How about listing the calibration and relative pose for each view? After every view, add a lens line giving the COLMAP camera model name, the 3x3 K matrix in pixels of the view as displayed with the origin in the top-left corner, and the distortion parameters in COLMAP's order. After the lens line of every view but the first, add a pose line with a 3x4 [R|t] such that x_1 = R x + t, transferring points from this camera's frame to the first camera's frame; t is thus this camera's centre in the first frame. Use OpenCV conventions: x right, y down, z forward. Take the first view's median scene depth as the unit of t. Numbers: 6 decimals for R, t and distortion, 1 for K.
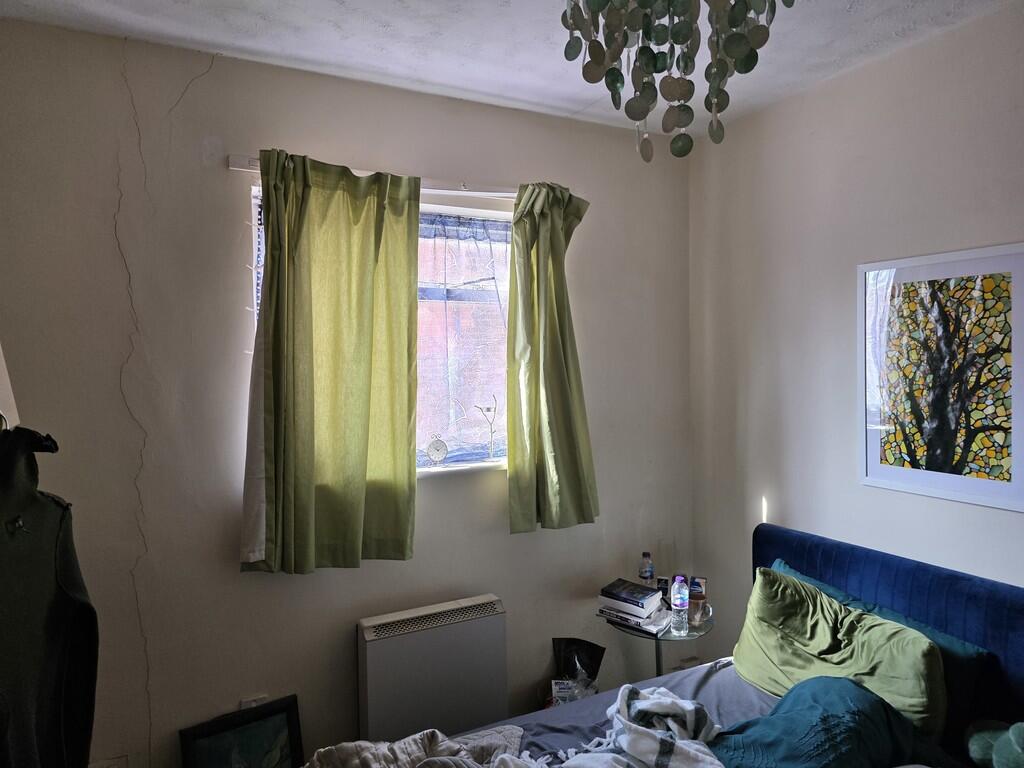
lens RADIAL K [[684.9, 0, 510.9], [0, 684.9, 379.4], [0, 0, 1]] dist [0.002563, -0.003161]
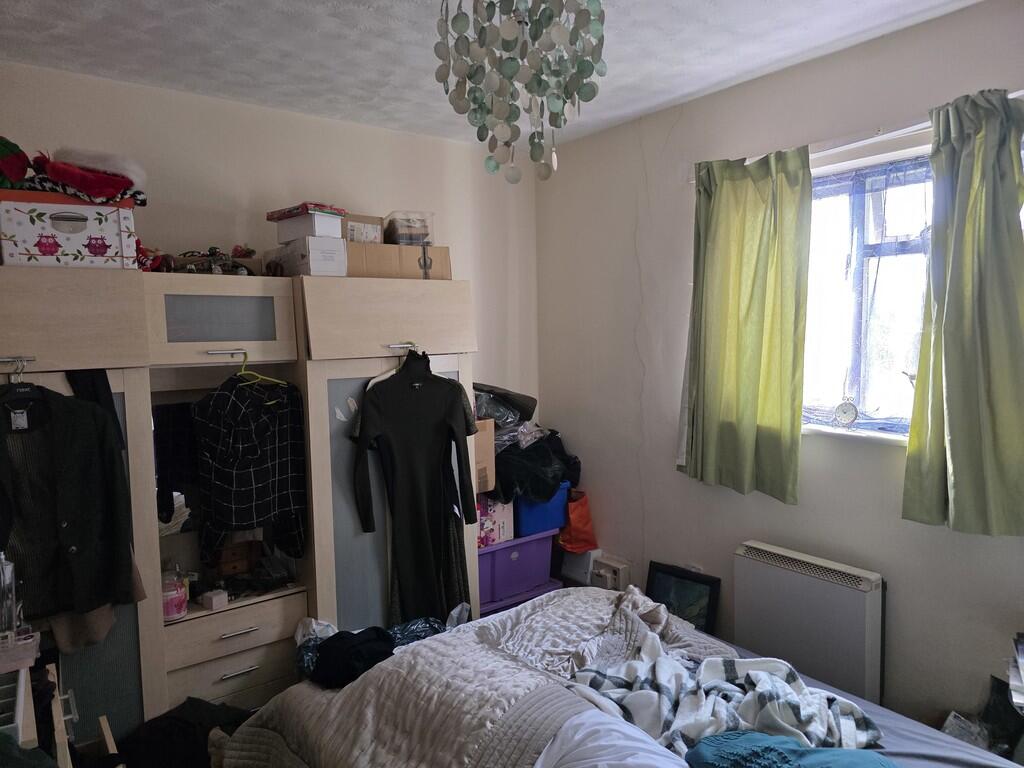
lens RADIAL K [[684.9, 0, 511.9], [0, 684.9, 388.3], [0, 0, 1]] dist [0.002563, -0.003161]
pose [[0.150297, 0.098844, -0.983687, 0.849984], [-0.012277, 0.995099, 0.098115, -0.024088], [0.988565, -0.002670, 0.150774, 0.399867]]
